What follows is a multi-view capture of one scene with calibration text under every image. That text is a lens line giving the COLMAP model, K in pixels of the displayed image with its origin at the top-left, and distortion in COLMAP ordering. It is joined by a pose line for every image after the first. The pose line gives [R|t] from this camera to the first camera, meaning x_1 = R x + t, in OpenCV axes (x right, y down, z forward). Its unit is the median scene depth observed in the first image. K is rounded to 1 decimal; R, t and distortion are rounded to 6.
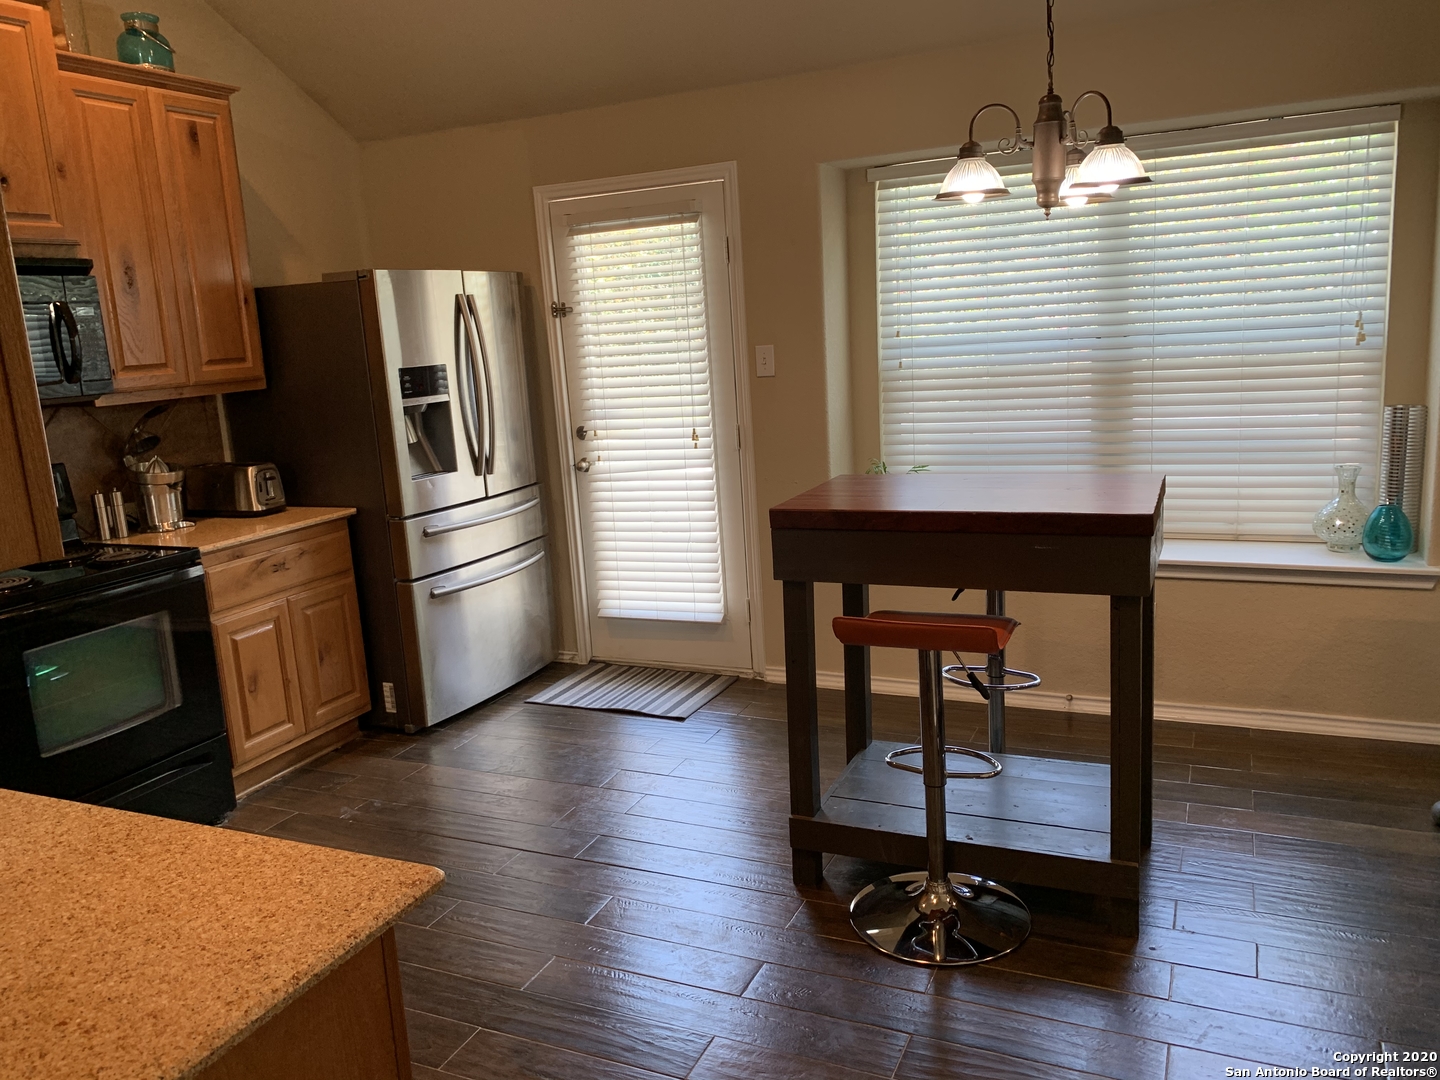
lens RADIAL K [[1102.6, 0, 719.9], [0, 1102.6, 543.8], [0, 0, 1]] dist [0.051411, -0.057599]
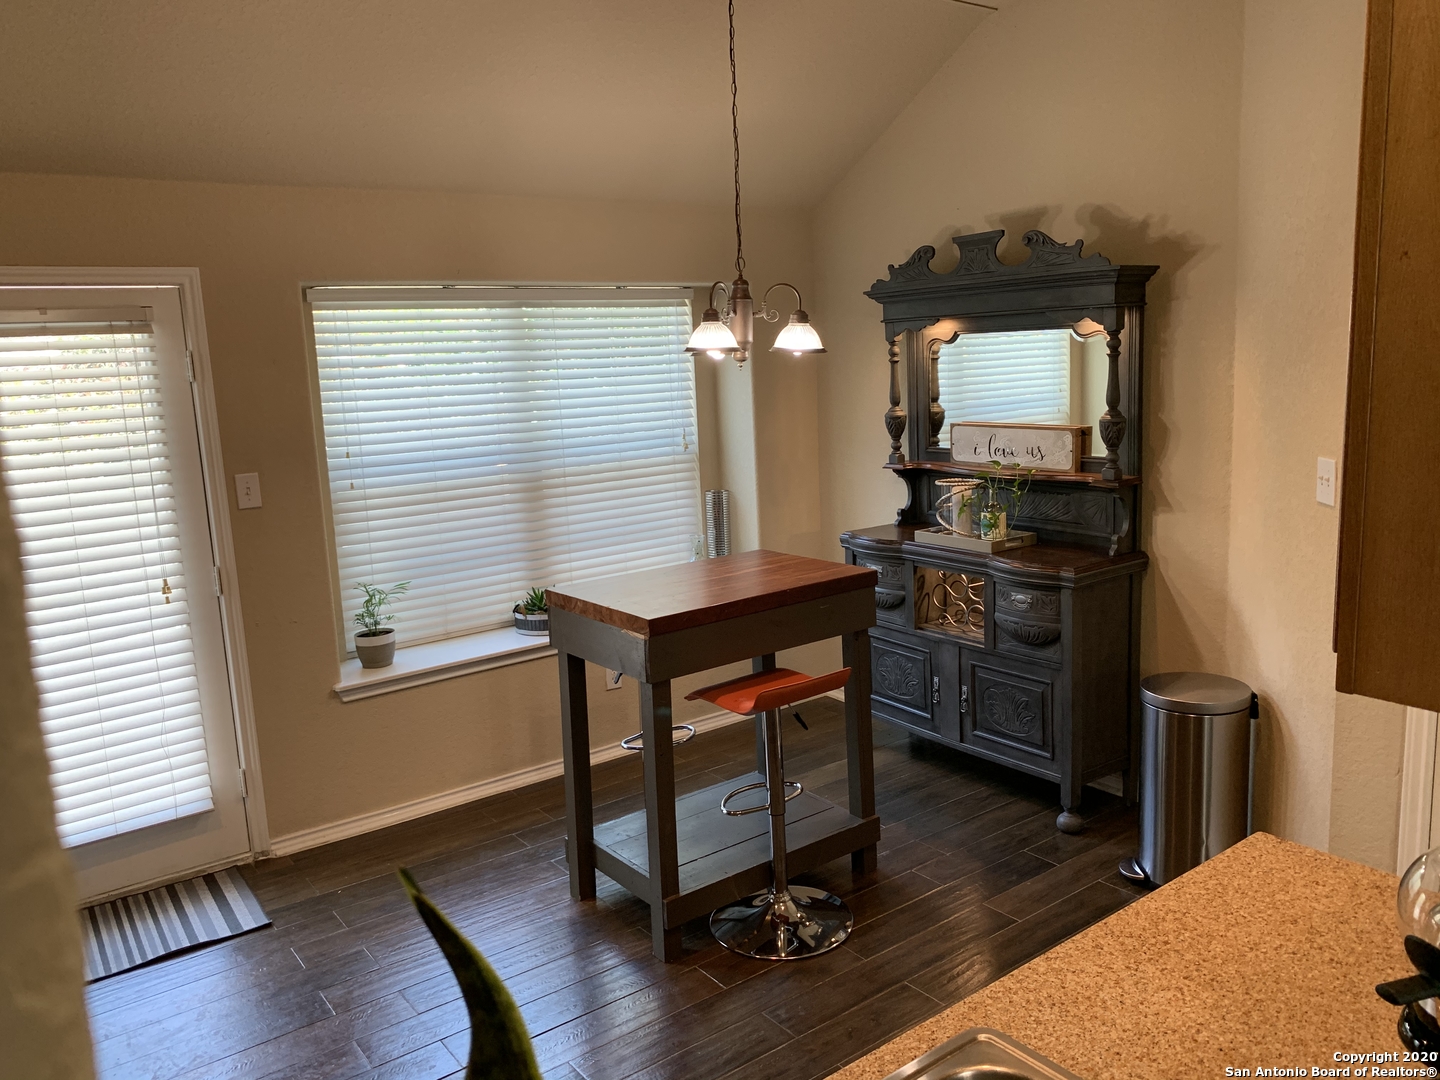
lens RADIAL K [[1102.6, 0, 730.8], [0, 1102.6, 528.5], [0, 0, 1]] dist [0.051411, -0.057599]
pose [[0.482622, -0.098334, 0.870291, -0.550647], [0.184795, 0.982740, 0.008561, -0.074016], [-0.856111, 0.156693, 0.492464, 0.244769]]
